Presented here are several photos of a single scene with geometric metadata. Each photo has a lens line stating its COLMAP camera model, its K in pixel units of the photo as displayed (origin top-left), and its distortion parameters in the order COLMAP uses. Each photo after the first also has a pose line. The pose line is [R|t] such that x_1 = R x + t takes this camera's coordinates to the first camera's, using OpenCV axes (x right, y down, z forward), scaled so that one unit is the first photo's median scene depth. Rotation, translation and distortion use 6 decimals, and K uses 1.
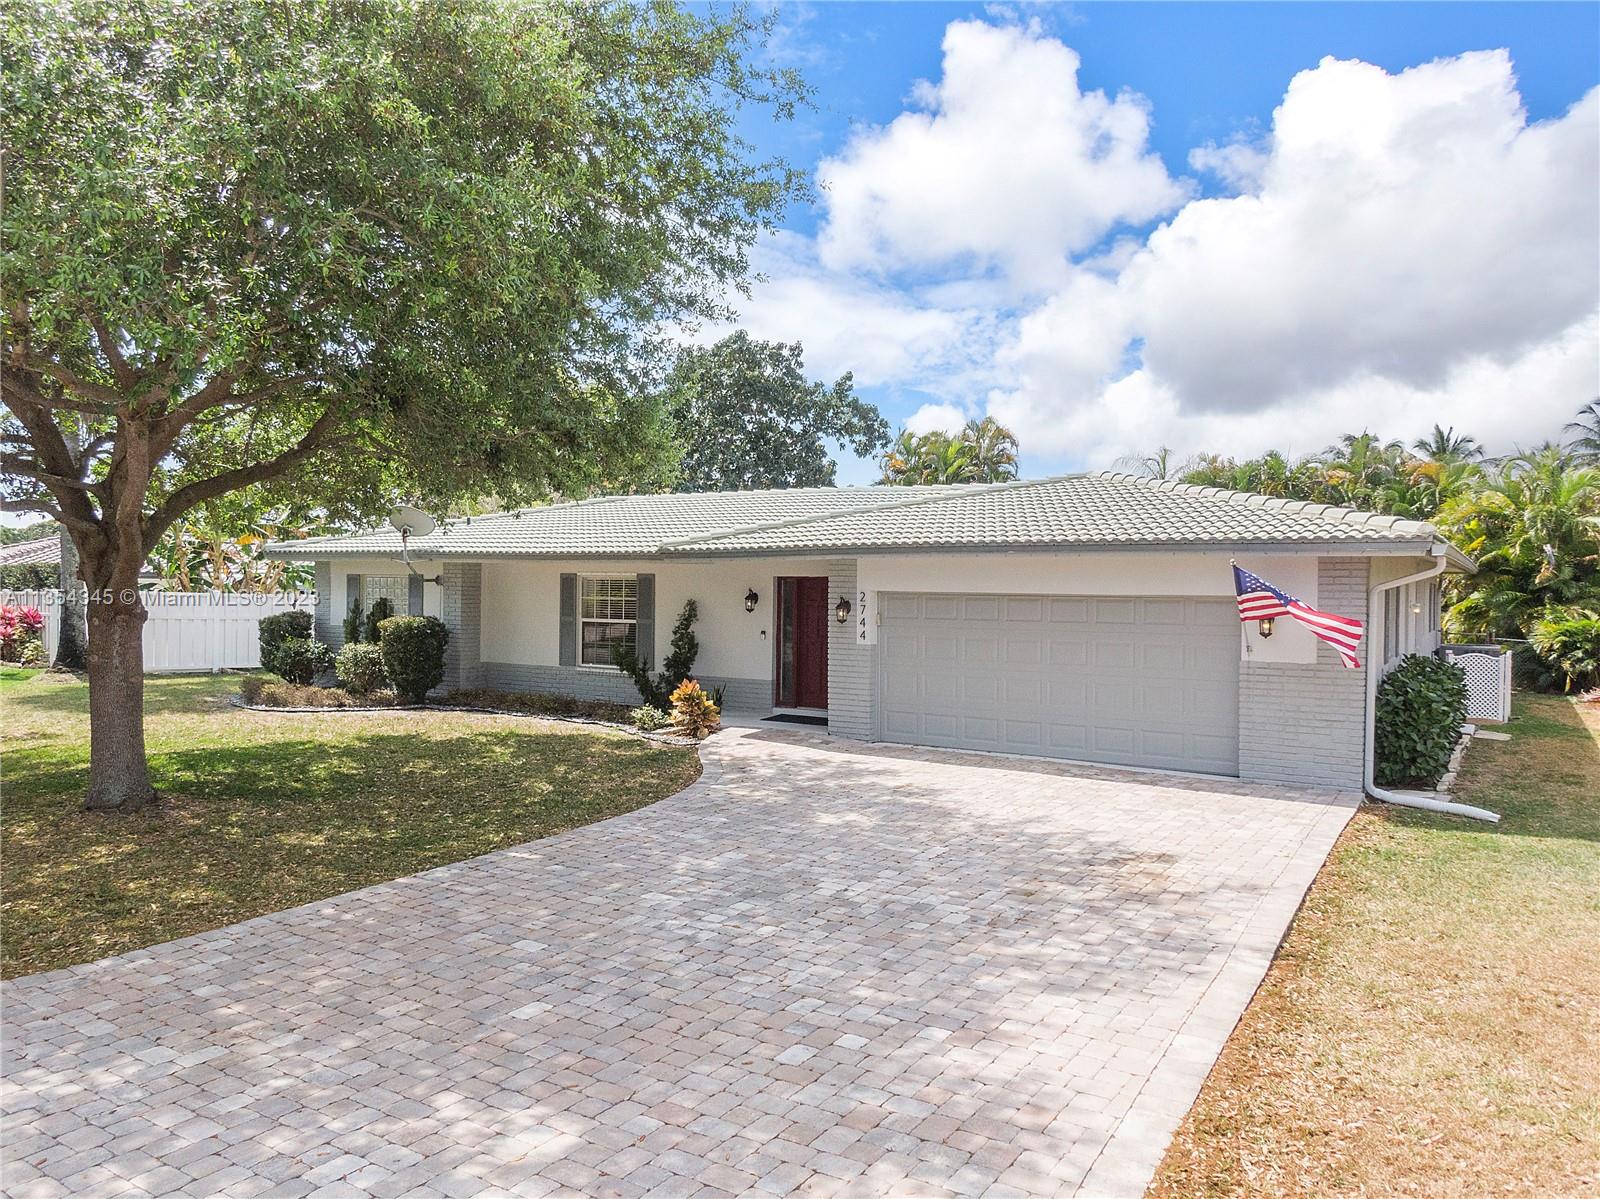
lens RADIAL K [[1205.0, 0, 801.2], [0, 1205.0, 600.0], [0, 0, 1]] dist [0.001826, -0.019845]
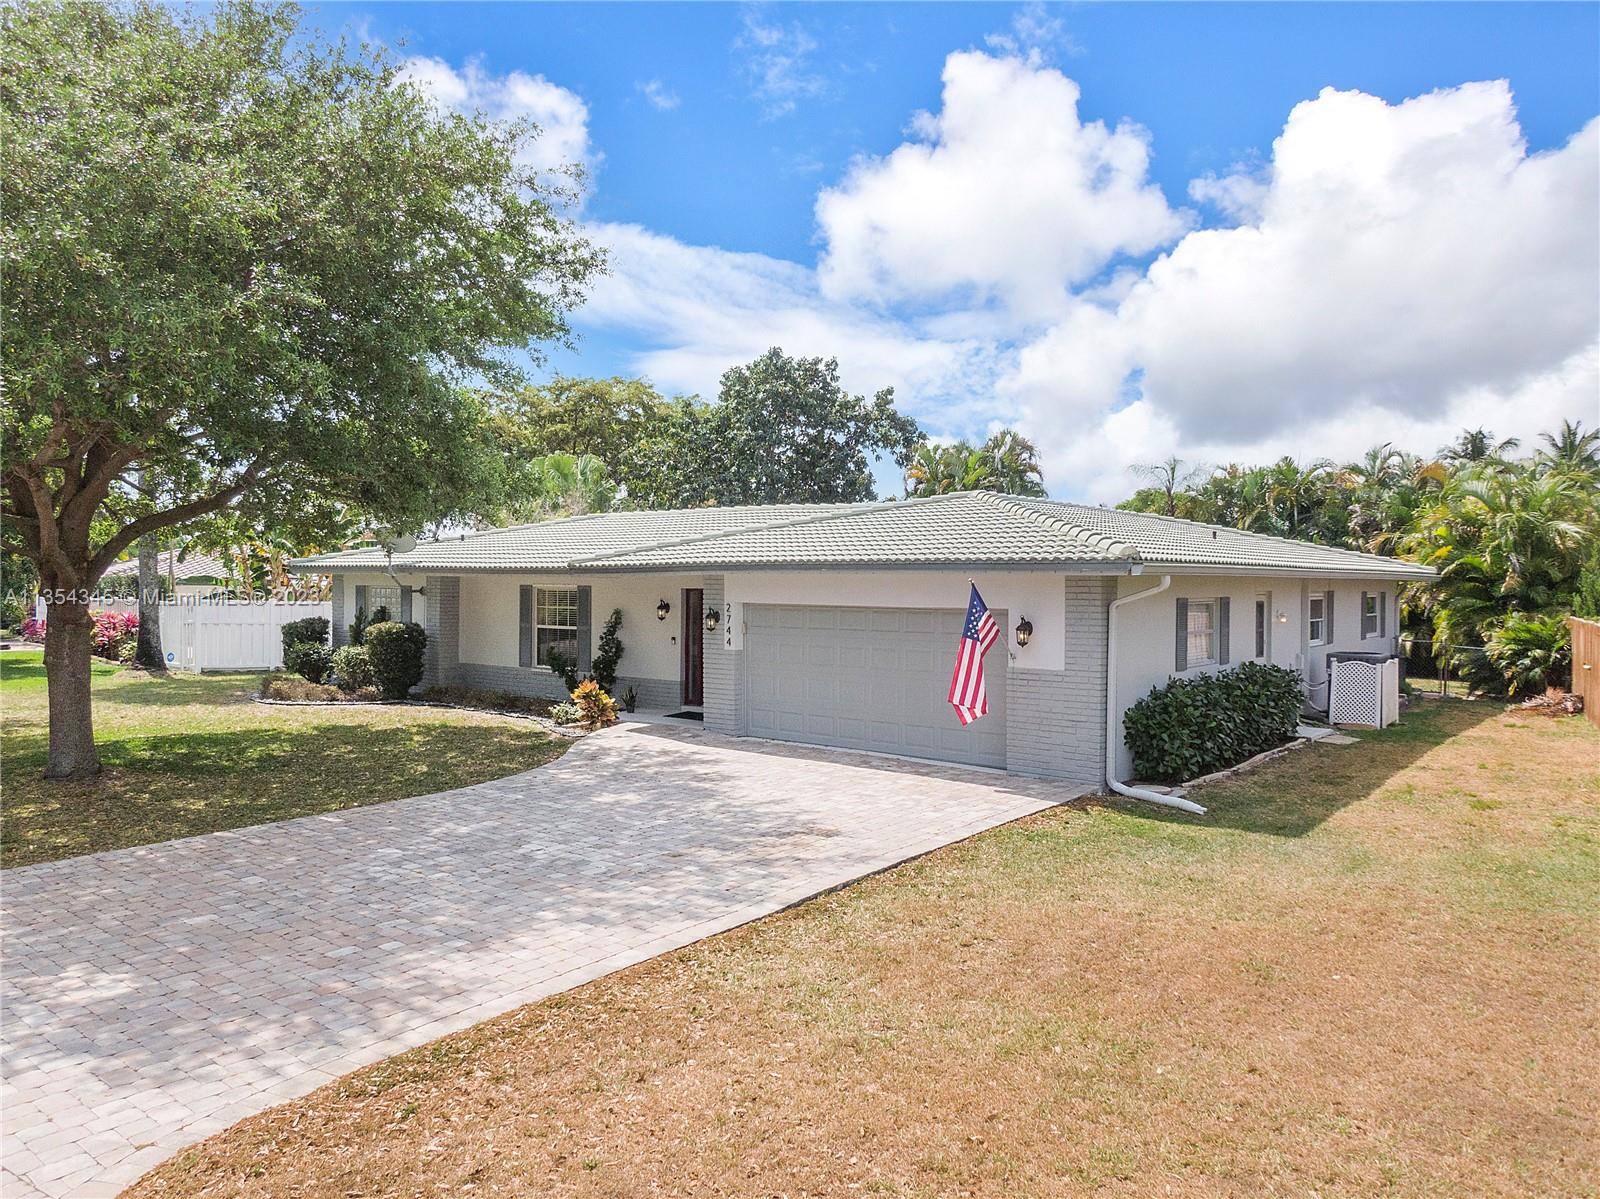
lens RADIAL K [[1205.0, 0, 804.3], [0, 1205.0, 595.6], [0, 0, 1]] dist [0.001826, -0.019845]
pose [[0.992349, -0.000417, -0.123463, 0.224721], [-0.000158, 0.999989, -0.004649, -0.007750], [0.123463, 0.004633, 0.992338, -0.098616]]
